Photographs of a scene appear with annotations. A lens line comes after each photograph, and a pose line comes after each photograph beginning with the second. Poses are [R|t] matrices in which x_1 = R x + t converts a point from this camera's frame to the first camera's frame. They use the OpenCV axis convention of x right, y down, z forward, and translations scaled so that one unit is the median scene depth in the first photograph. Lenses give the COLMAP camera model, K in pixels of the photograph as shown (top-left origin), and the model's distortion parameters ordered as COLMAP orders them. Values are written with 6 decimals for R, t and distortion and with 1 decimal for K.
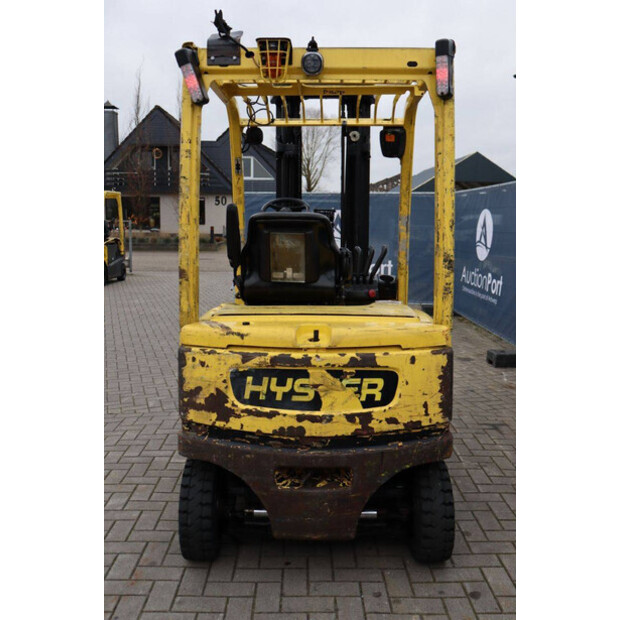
lens RADIAL K [[604.8, 0, 319.6], [0, 604.8, 315.2], [0, 0, 1]] dist [-0.060134, 0.000000]
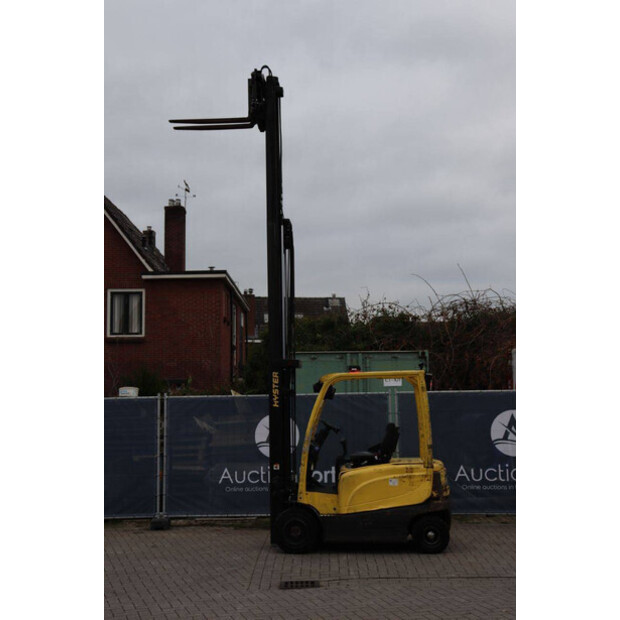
lens RADIAL K [[921.6, 0, 306.4], [0, 921.6, 308.2], [0, 0, 1]] dist [0.102419, 0.000000]
pose [[0.048003, 0.090105, 0.994775, -5.064620], [0.170734, 0.980526, -0.097053, -0.421744], [-0.984147, 0.174501, 0.031685, 1.401977]]
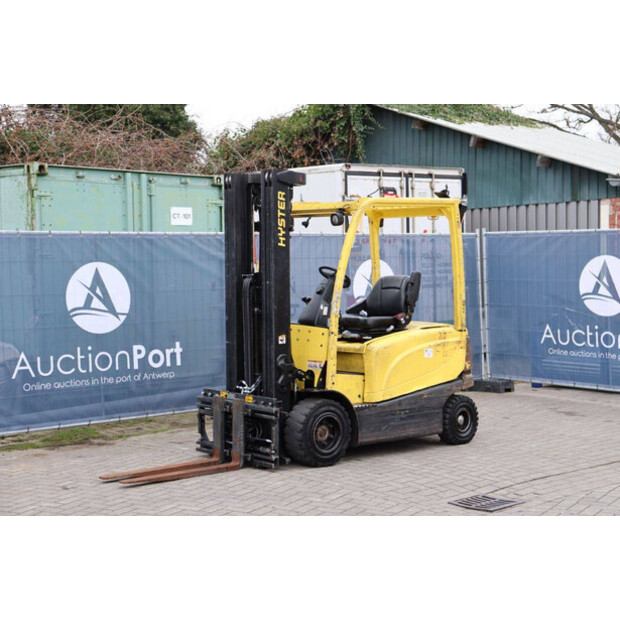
lens RADIAL K [[1129.8, 0, 308.9], [0, 1129.8, 315.6], [0, 0, 1]] dist [0.237950, 0.000000]
pose [[-0.659822, -0.041684, 0.750265, -3.068784], [0.119445, 0.979947, 0.159491, -0.782618], [-0.741868, 0.194851, -0.641611, 4.240891]]
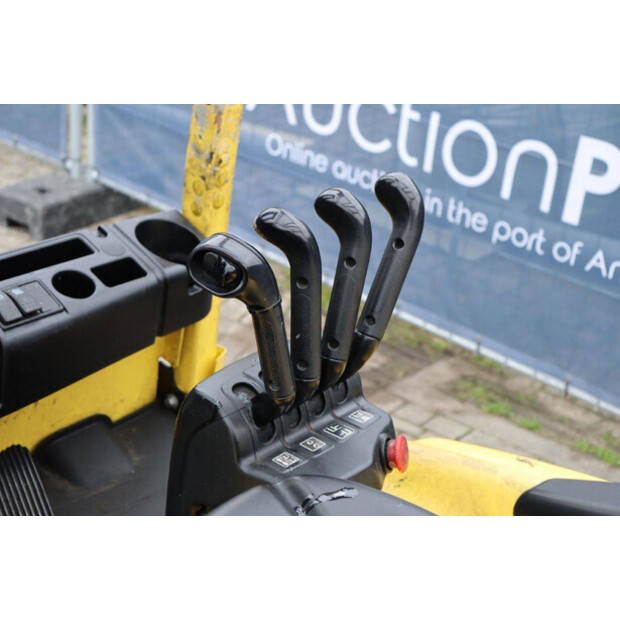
lens RADIAL K [[1129.8, 0, 313.0], [0, 1129.8, 305.2], [0, 0, 1]] dist [0.237950, 0.000000]
pose [[0.658984, -0.301151, 0.689238, -0.228931], [0.058579, 0.934113, 0.352138, -0.295832], [-0.749873, -0.191679, 0.633206, 1.188372]]
